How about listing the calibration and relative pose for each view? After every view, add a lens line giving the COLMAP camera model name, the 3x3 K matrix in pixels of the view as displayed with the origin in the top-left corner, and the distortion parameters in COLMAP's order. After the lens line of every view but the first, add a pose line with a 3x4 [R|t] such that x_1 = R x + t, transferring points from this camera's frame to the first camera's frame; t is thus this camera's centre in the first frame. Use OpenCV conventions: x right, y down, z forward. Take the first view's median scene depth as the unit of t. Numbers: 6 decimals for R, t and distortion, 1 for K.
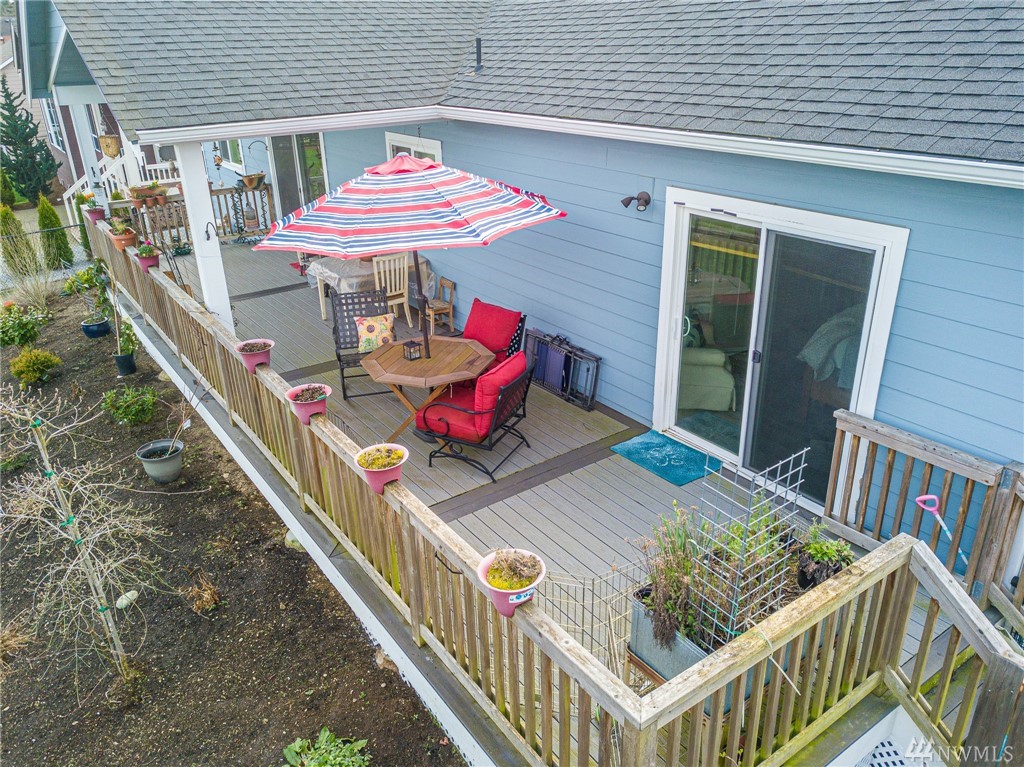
lens RADIAL K [[781.1, 0, 512.0], [0, 781.1, 383.5], [0, 0, 1]] dist [0.013223, 0.000390]
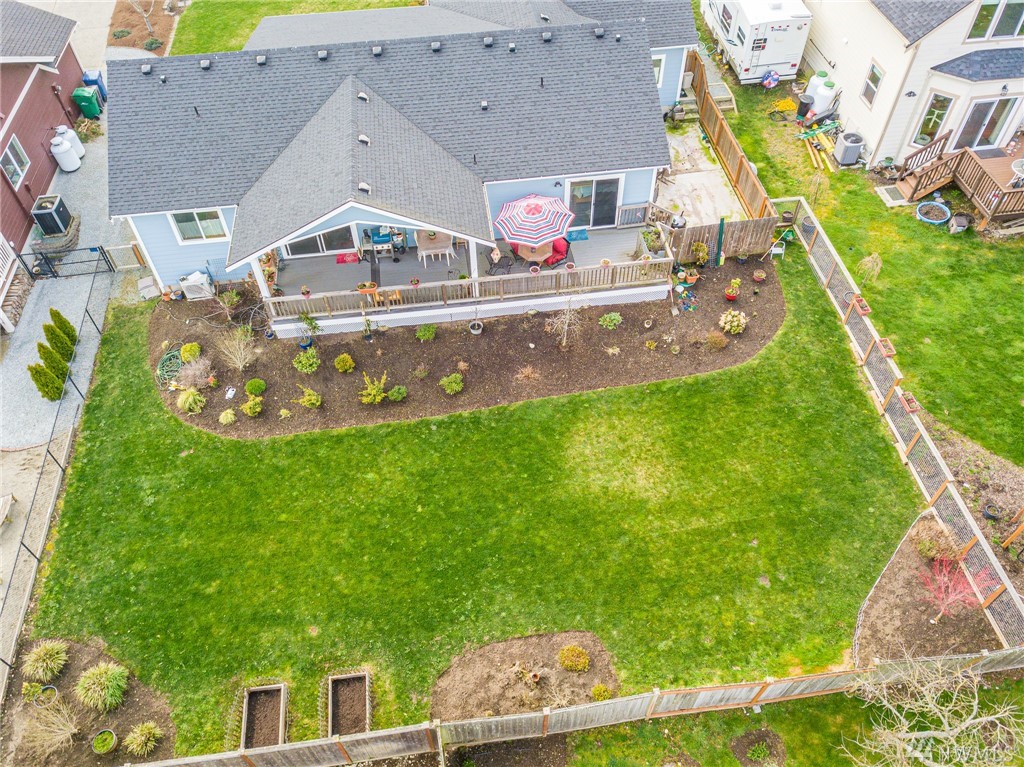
lens RADIAL K [[772.9, 0, 512.0], [0, 772.9, 383.5], [0, 0, 1]] dist [0.015563, -0.002863]
pose [[0.468446, -0.664608, 0.582113, -2.896547], [0.364678, 0.745584, 0.557777, -1.749566], [-0.804717, -0.049005, 0.591633, -1.182409]]
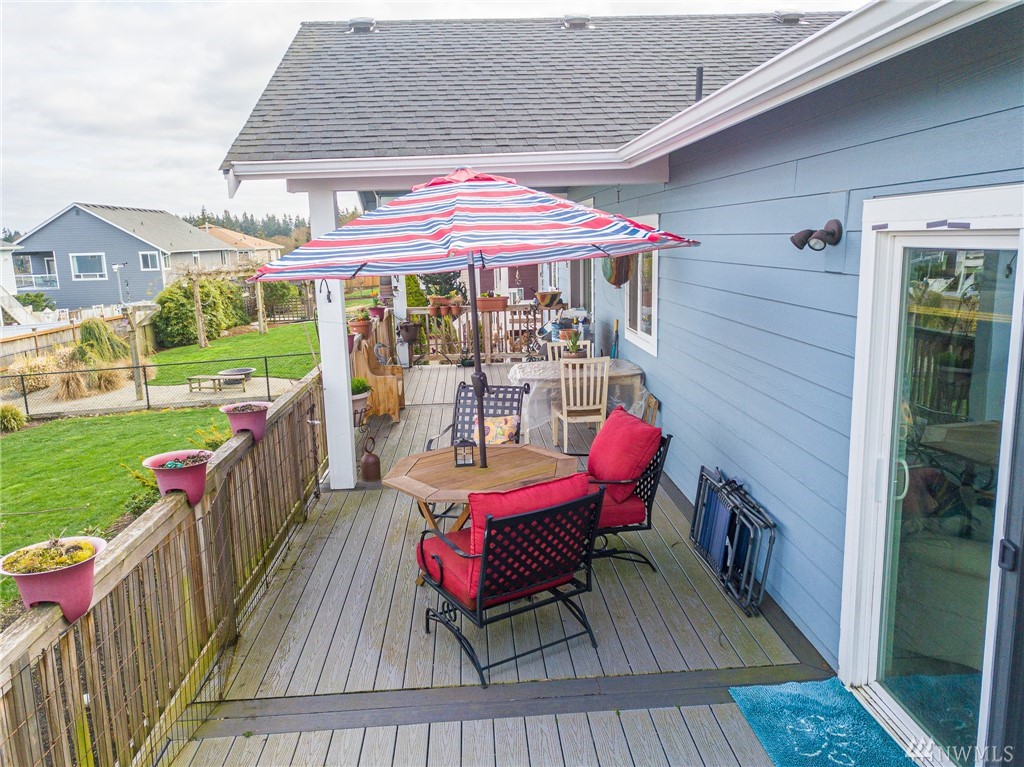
lens RADIAL K [[781.1, 0, 512.0], [0, 781.1, 383.5], [0, 0, 1]] dist [0.013223, 0.000390]
pose [[0.851860, 0.097276, -0.514658, 0.268536], [-0.203751, 0.966752, -0.154522, -0.005189], [0.482515, 0.236493, 0.843356, 0.458131]]
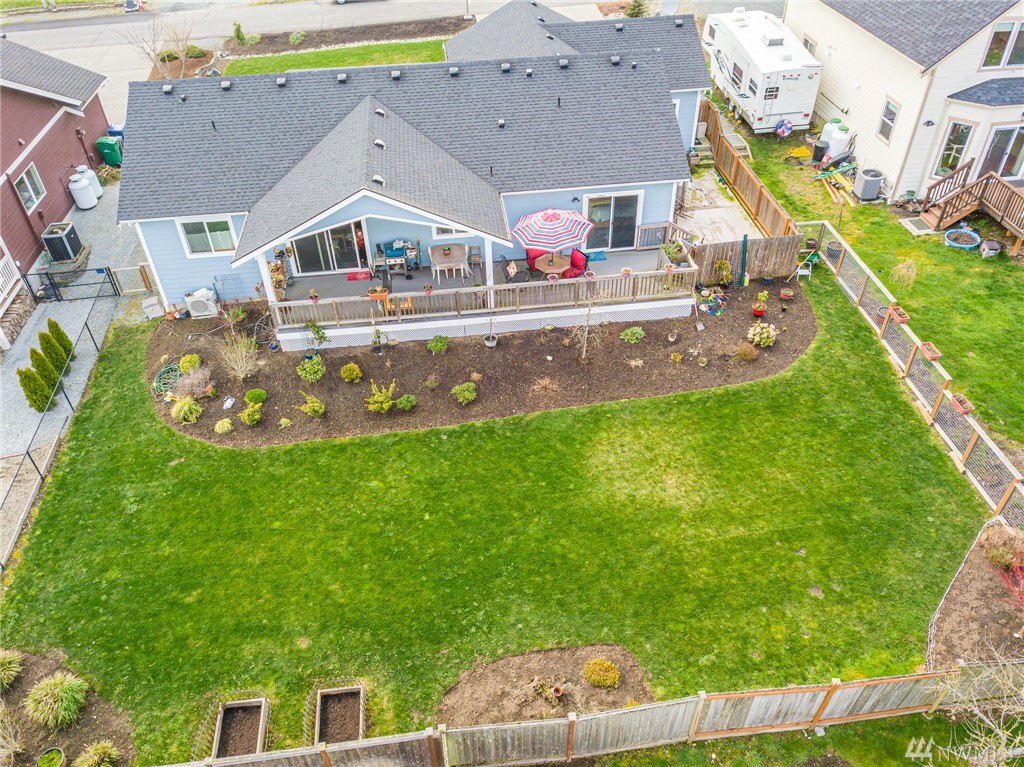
lens RADIAL K [[772.9, 0, 512.0], [0, 772.9, 383.5], [0, 0, 1]] dist [0.015563, -0.002863]
pose [[0.479983, -0.558954, 0.676156, -3.093823], [0.367673, 0.827957, 0.423443, -1.218430], [-0.796513, 0.045359, 0.602918, -1.023604]]
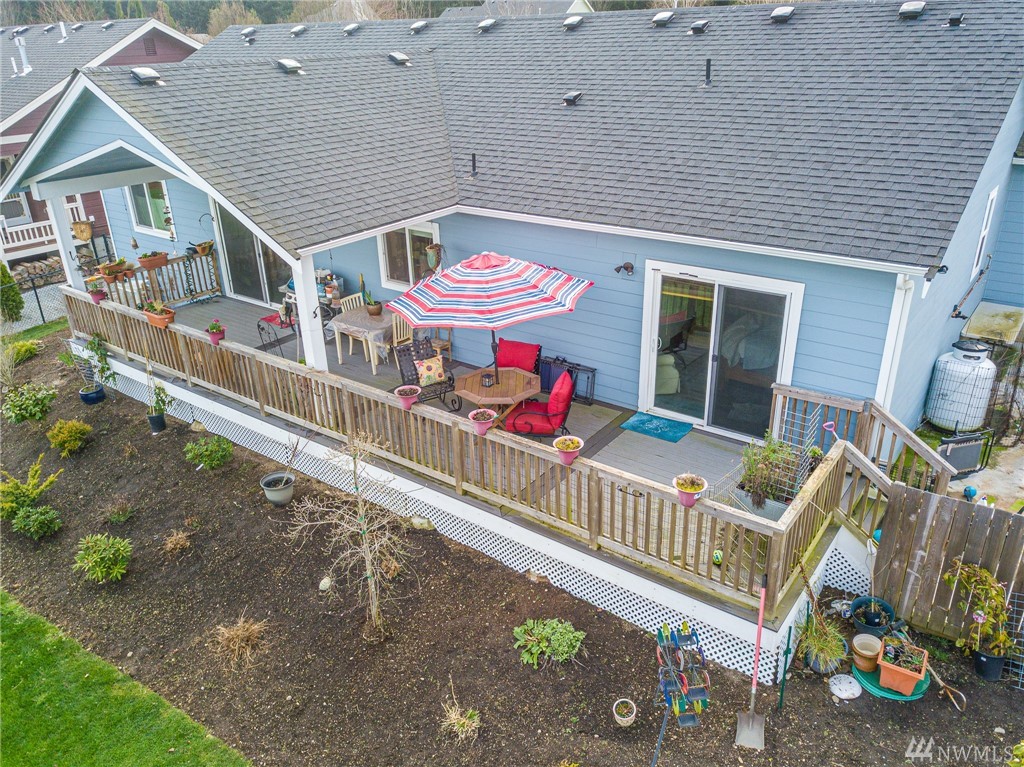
lens RADIAL K [[772.9, 0, 512.0], [0, 772.9, 383.5], [0, 0, 1]] dist [0.015563, -0.002863]
pose [[0.951907, -0.128144, 0.278301, -0.519383], [0.128000, 0.991597, 0.018768, -0.061407], [-0.278368, 0.017757, 0.960310, -0.429349]]
